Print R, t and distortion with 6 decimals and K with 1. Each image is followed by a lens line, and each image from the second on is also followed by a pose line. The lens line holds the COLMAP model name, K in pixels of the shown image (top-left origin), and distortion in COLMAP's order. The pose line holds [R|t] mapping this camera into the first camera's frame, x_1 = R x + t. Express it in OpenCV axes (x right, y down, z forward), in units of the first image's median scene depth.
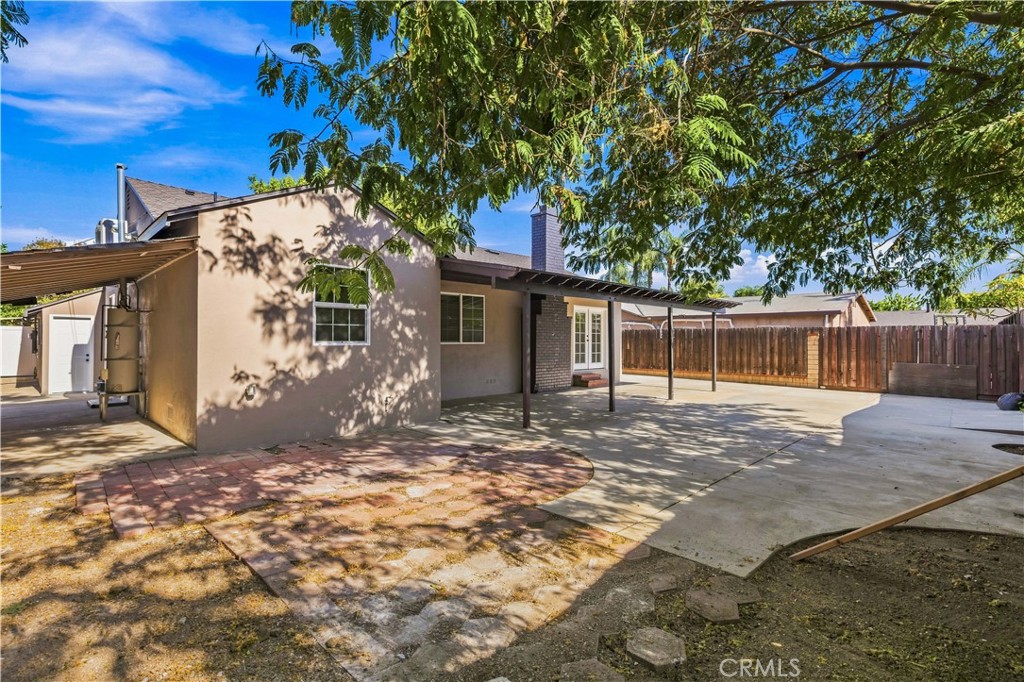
lens RADIAL K [[453.9, 0, 512.0], [0, 453.9, 341.0], [0, 0, 1]] dist [-0.002100, -0.000018]
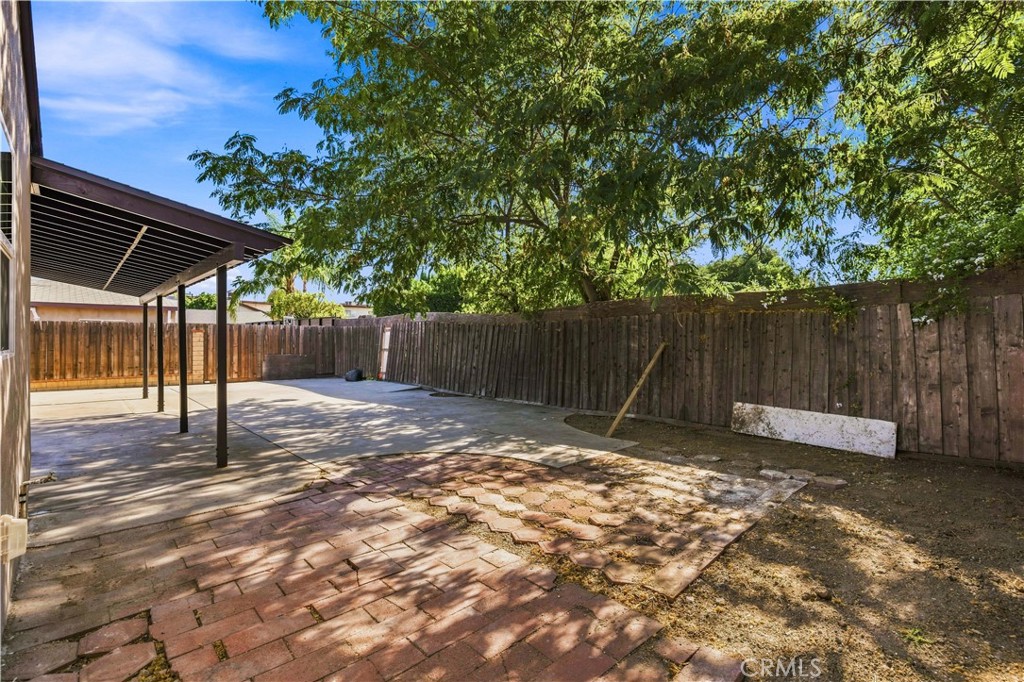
lens RADIAL K [[453.9, 0, 512.0], [0, 453.9, 341.0], [0, 0, 1]] dist [-0.002100, -0.000018]
pose [[0.048569, -0.010261, 0.998767, -1.184838], [0.000051, 0.999947, 0.010271, -0.005919], [-0.998820, -0.000448, 0.048567, 1.025833]]
